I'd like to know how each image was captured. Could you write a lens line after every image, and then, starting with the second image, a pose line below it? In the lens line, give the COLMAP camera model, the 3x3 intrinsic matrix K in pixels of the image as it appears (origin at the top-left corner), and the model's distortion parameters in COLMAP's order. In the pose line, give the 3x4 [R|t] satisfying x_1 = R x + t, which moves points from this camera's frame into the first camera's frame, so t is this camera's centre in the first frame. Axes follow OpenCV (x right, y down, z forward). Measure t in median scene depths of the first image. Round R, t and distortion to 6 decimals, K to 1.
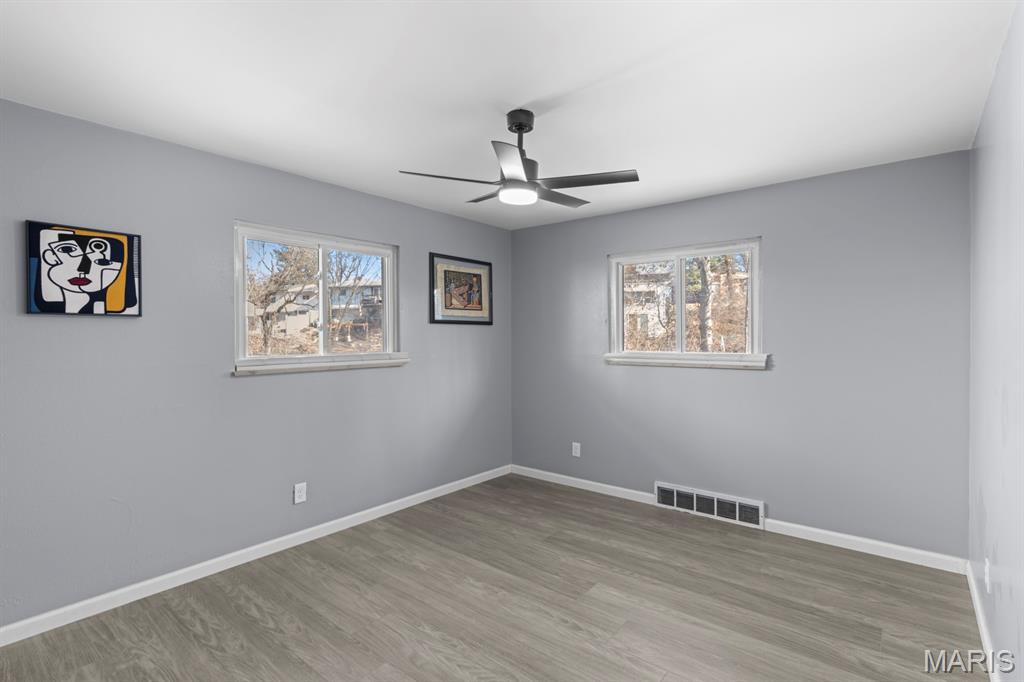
lens RADIAL K [[492.3, 0, 508.0], [0, 492.3, 330.6], [0, 0, 1]] dist [0.002950, 0.001349]
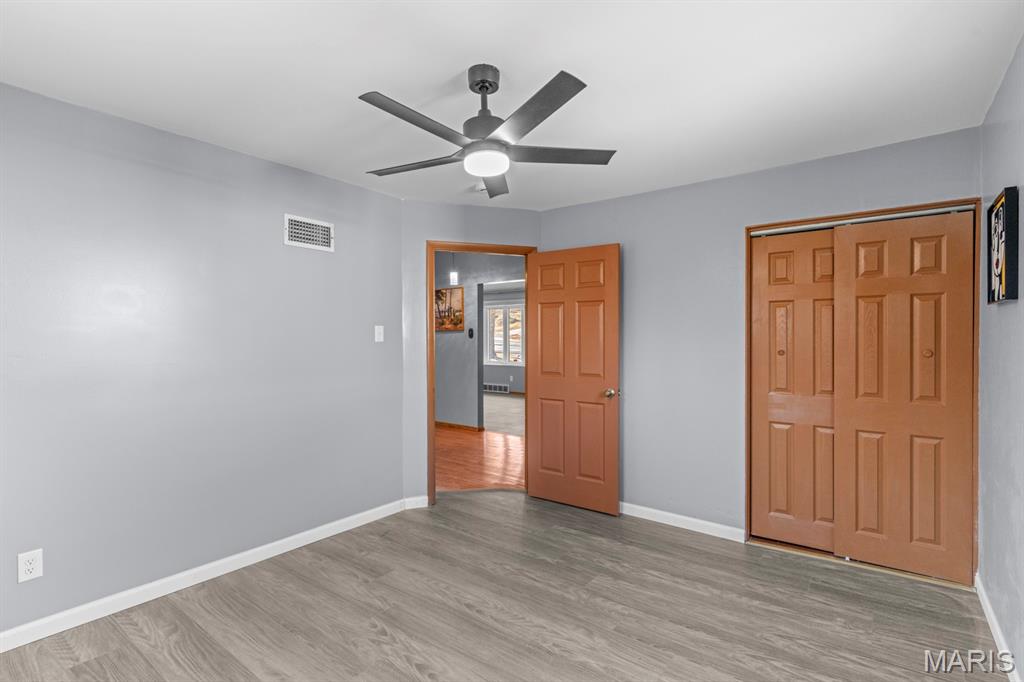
lens RADIAL K [[479.4, 0, 512.0], [0, 479.4, 341.0], [0, 0, 1]] dist [-0.000209, 0.000038]
pose [[-0.999388, 0.003328, -0.034818, 0.005899], [0.003427, 0.999990, -0.002788, 0.024604], [0.034809, -0.002906, -0.999390, 1.282639]]
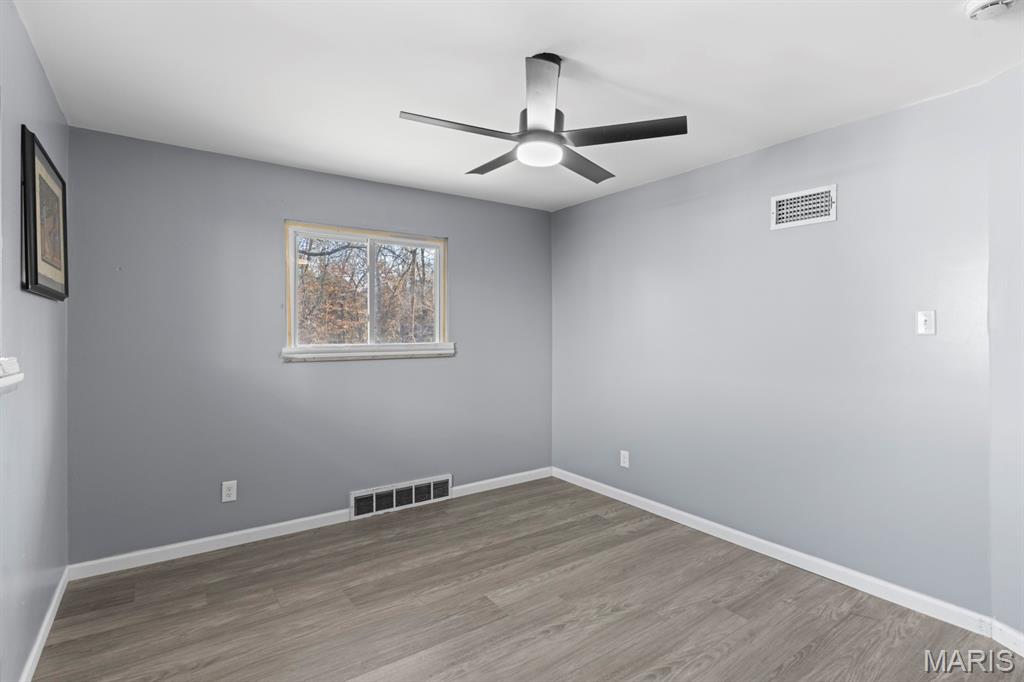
lens RADIAL K [[502.9, 0, 513.5], [0, 502.9, 326.4], [0, 0, 1]] dist [-0.000704, 0.000132]
pose [[0.261842, 0.012284, 0.965033, -0.576074], [-0.007380, 0.999915, -0.010725, 0.022770], [-0.965083, -0.004314, 0.261910, 0.580210]]
